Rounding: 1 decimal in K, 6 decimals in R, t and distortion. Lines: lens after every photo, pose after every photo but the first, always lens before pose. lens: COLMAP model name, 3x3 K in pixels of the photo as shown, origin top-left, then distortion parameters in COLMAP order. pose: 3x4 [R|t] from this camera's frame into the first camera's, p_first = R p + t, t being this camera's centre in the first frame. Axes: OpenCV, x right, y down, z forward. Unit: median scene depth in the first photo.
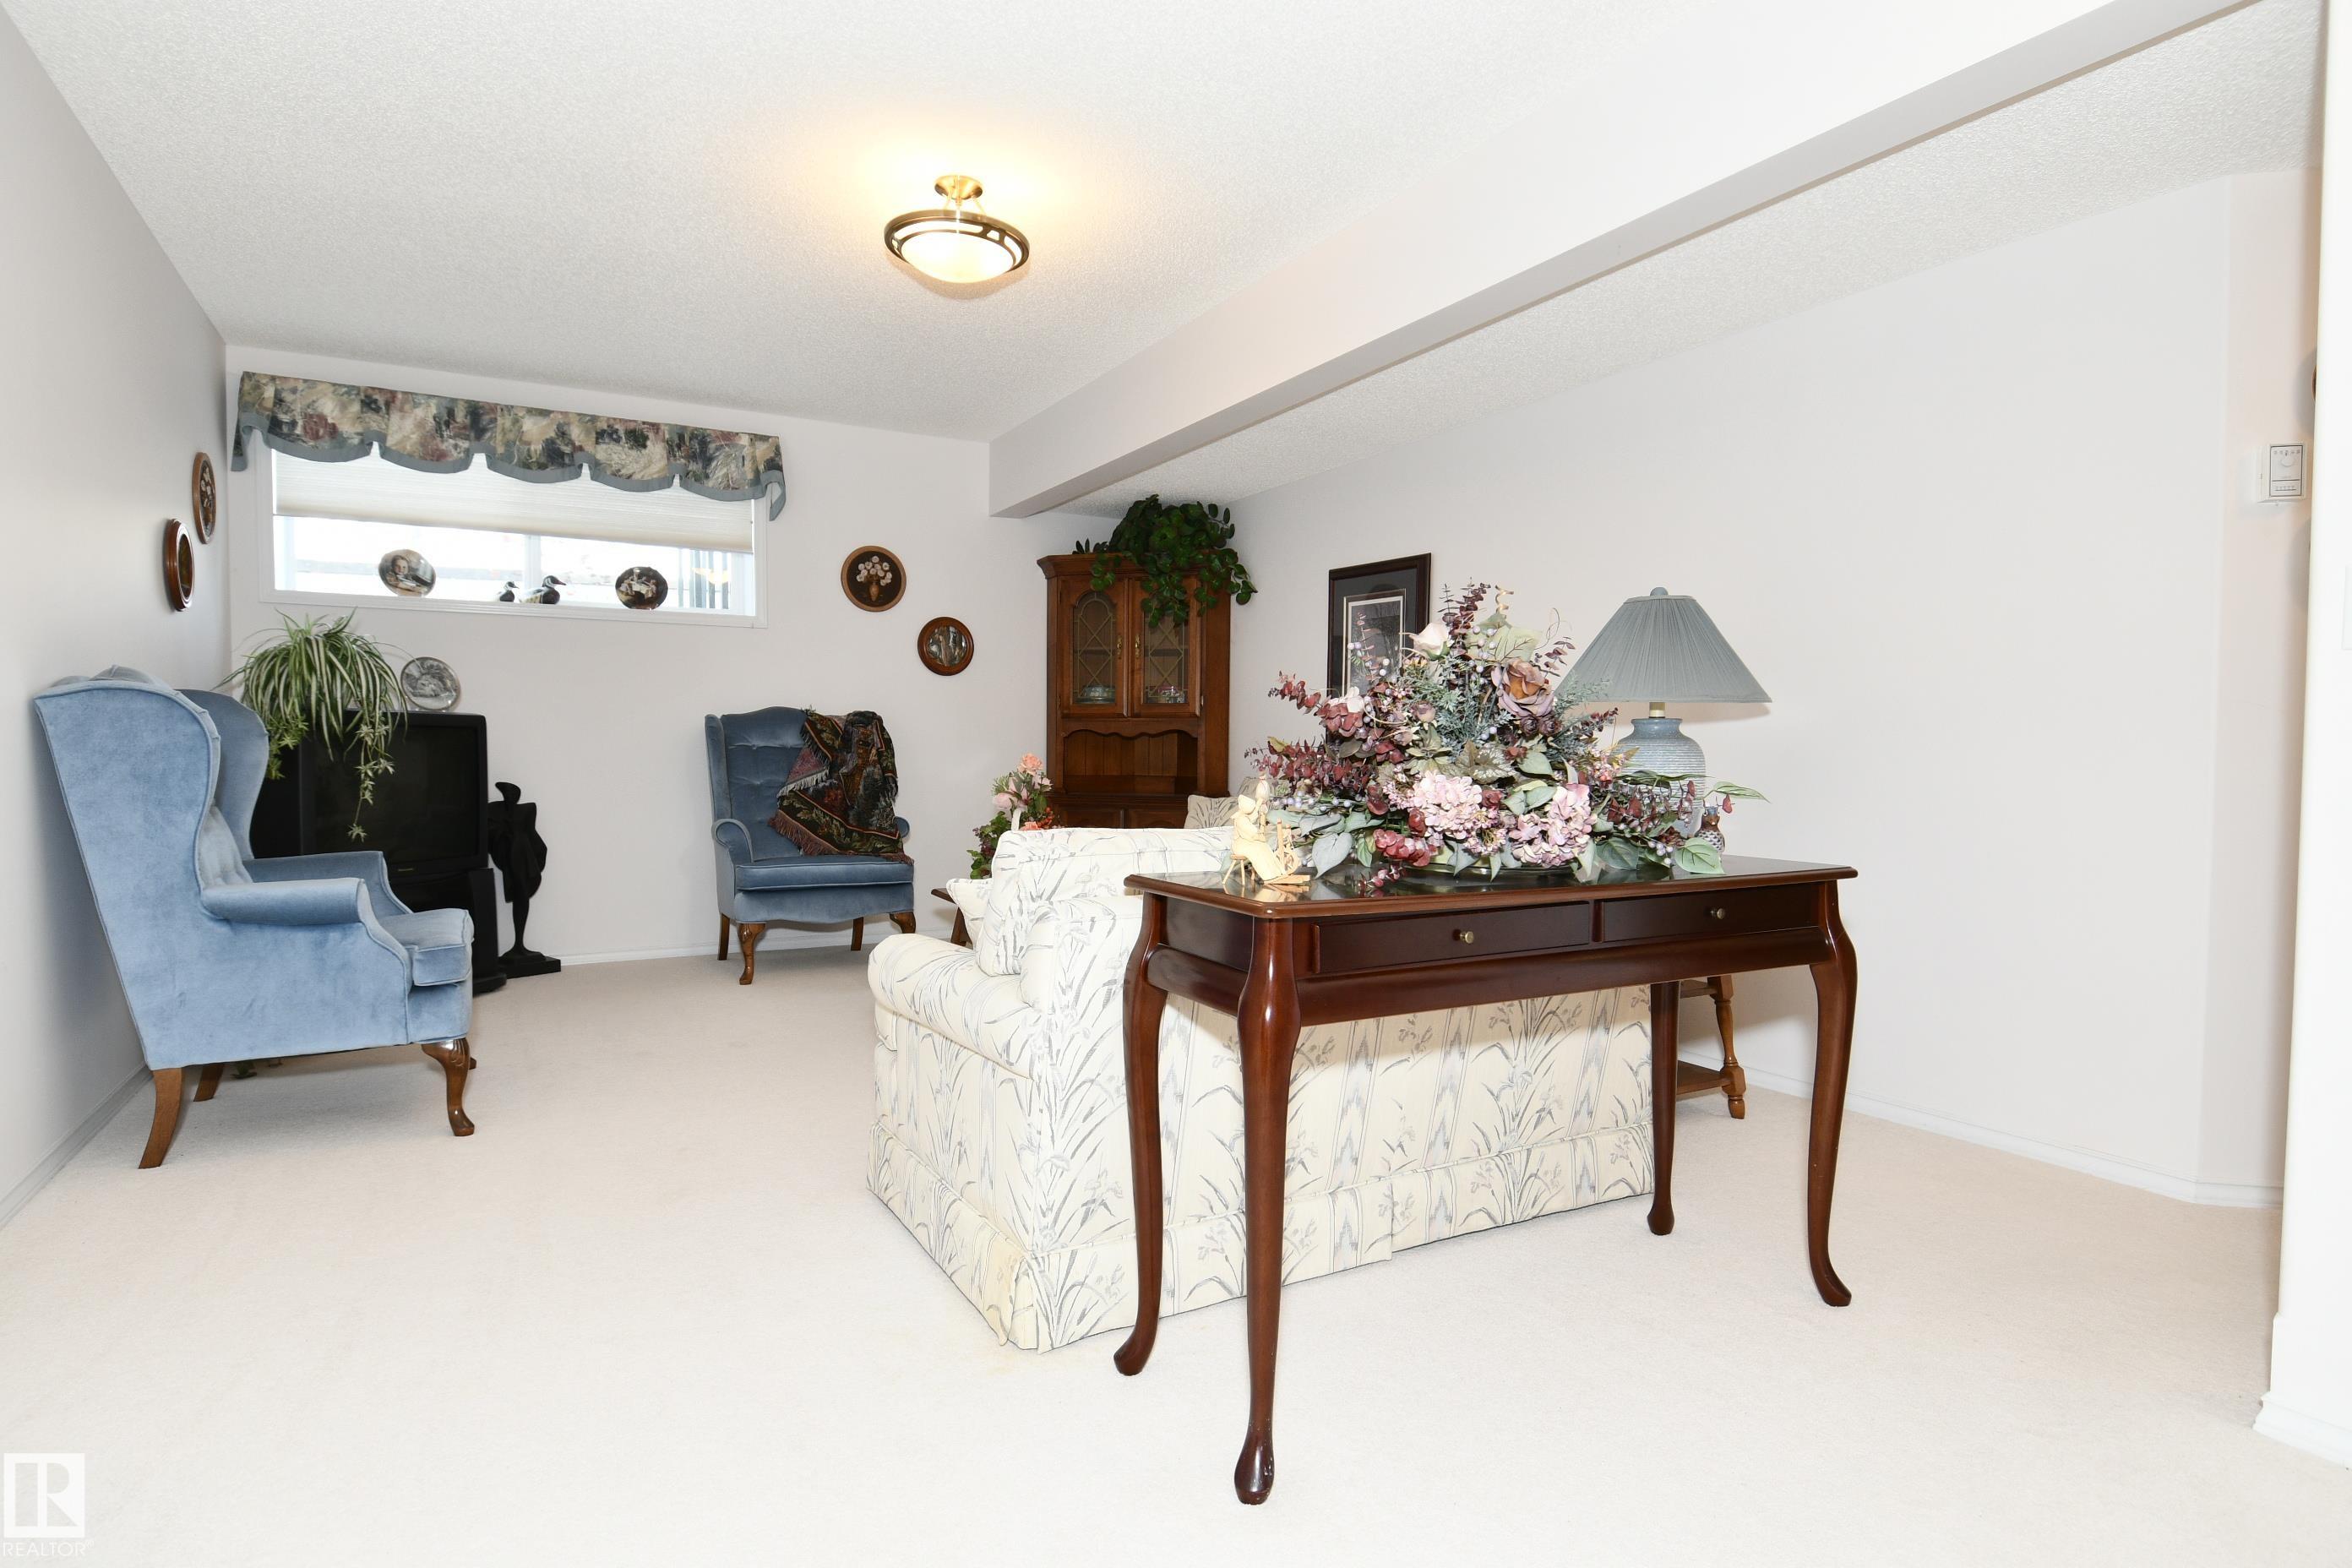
lens RADIAL K [[1232.4, 0, 1161.1], [0, 1232.4, 794.7], [0, 0, 1]] dist [0.002574, -0.020910]
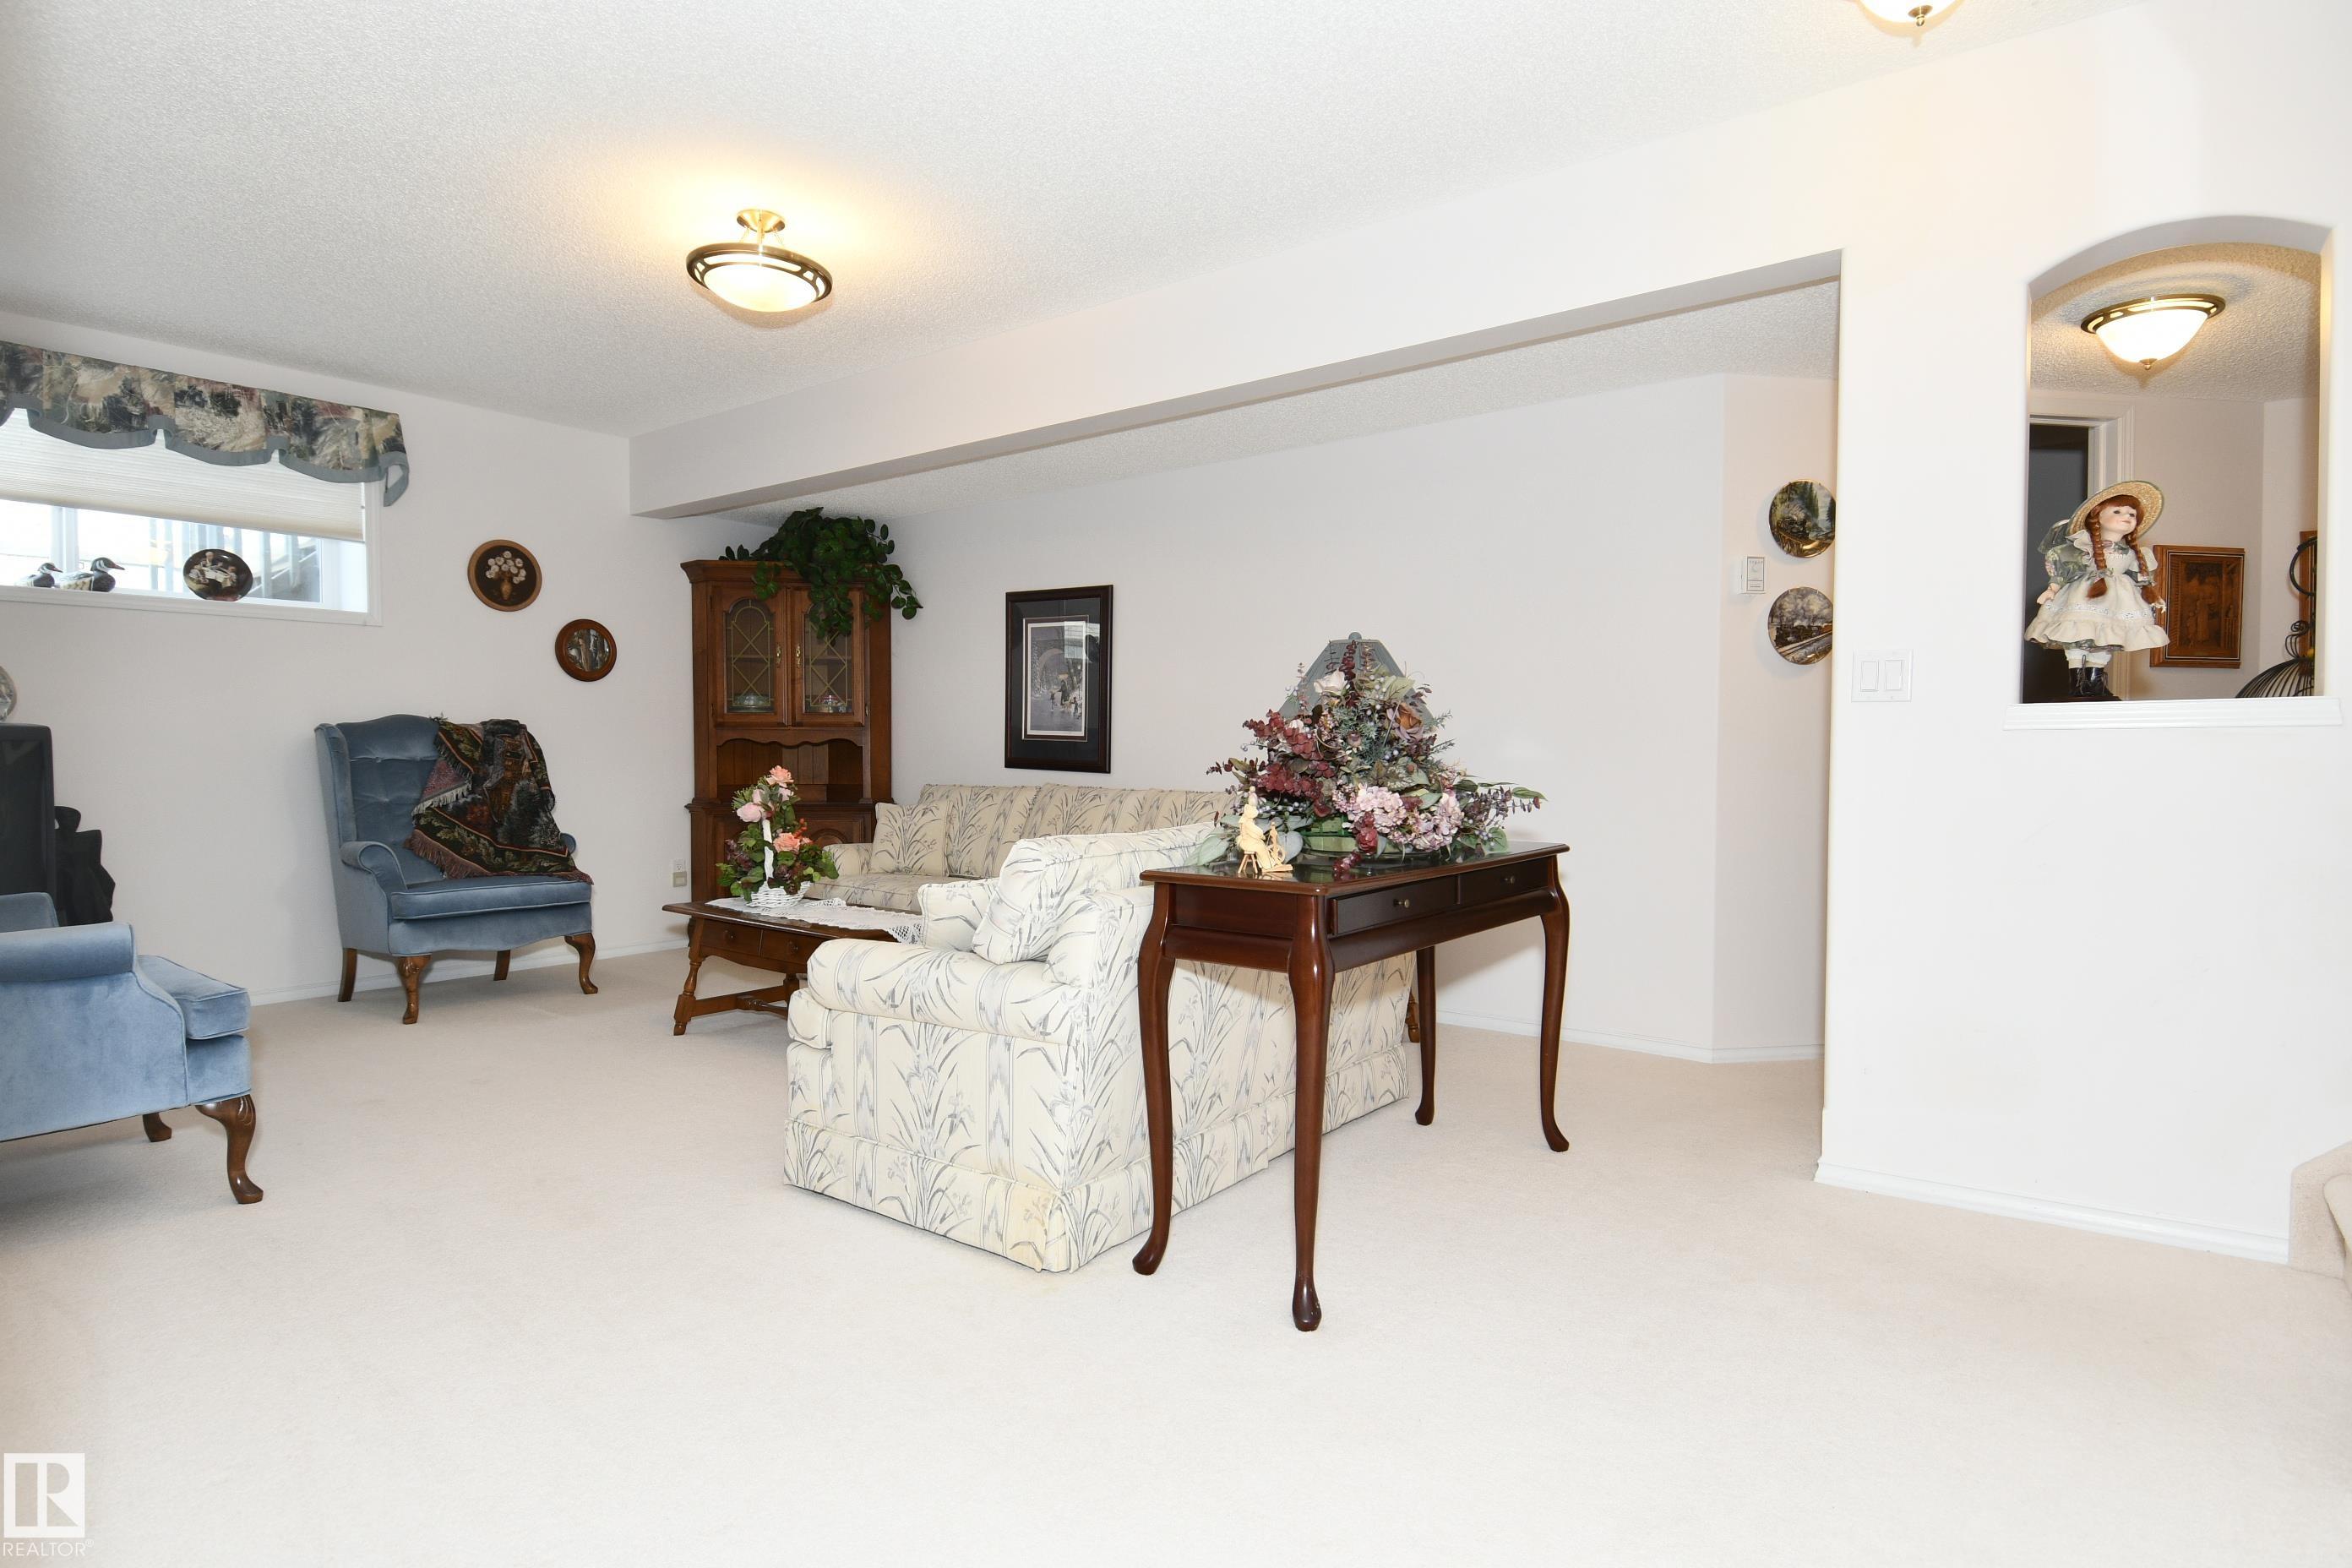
lens RADIAL K [[1233.6, 0, 1183.0], [0, 1233.6, 793.8], [0, 0, 1]] dist [-0.001003, -0.022383]
pose [[0.910669, -0.020167, 0.412645, -0.171376], [0.020490, 0.999783, 0.003643, -0.005701], [-0.412629, 0.005138, 0.910885, -0.050982]]
